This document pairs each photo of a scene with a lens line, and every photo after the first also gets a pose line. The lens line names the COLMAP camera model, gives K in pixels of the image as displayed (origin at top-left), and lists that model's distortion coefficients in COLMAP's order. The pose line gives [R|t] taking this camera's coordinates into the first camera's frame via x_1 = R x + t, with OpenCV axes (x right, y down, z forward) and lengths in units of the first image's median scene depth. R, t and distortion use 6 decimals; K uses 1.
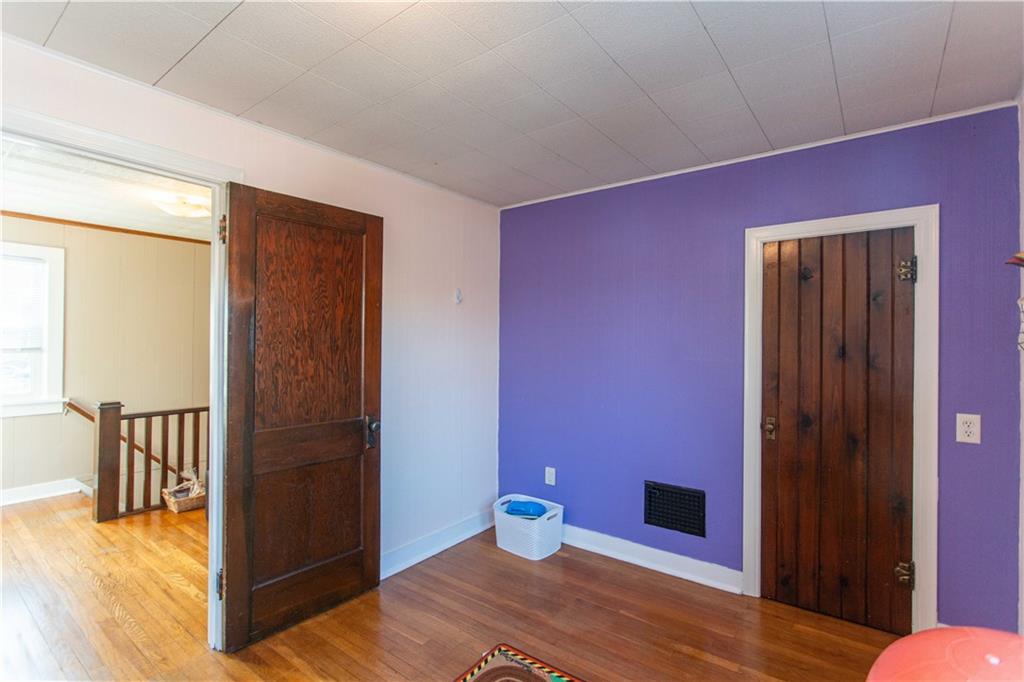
lens RADIAL K [[484.9, 0, 515.8], [0, 484.9, 339.6], [0, 0, 1]] dist [-0.016980, 0.008064]
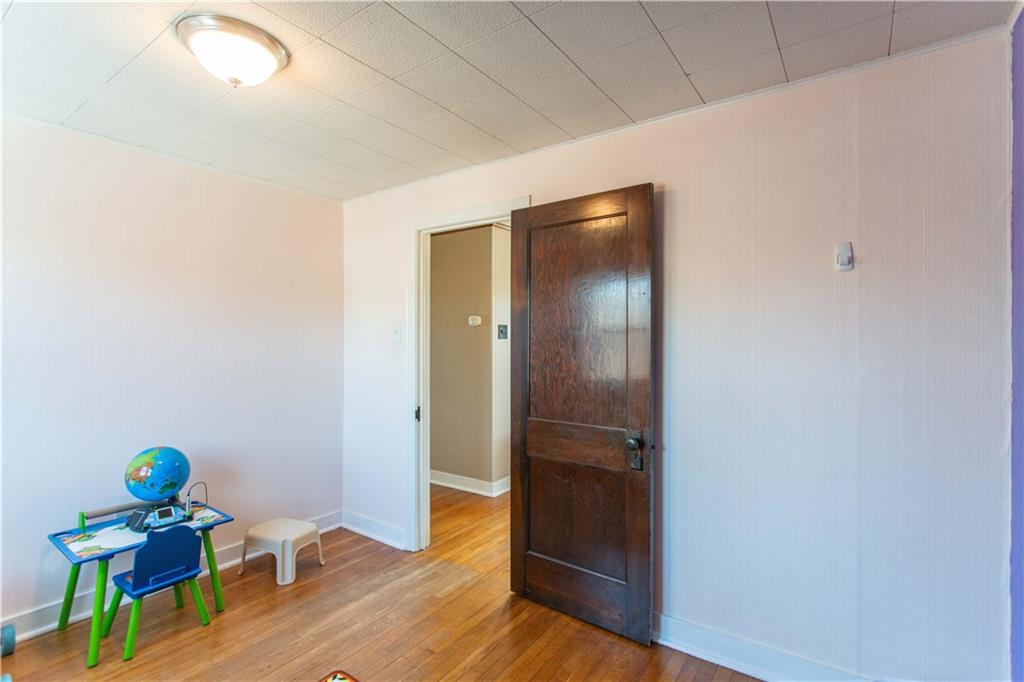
lens RADIAL K [[484.9, 0, 515.8], [0, 484.9, 339.6], [0, 0, 1]] dist [-0.016980, 0.008064]
pose [[0.037418, -0.004384, -0.999290, 0.590391], [0.008078, 0.999959, -0.004085, 0.006814], [0.999267, -0.007920, 0.037451, 0.879075]]
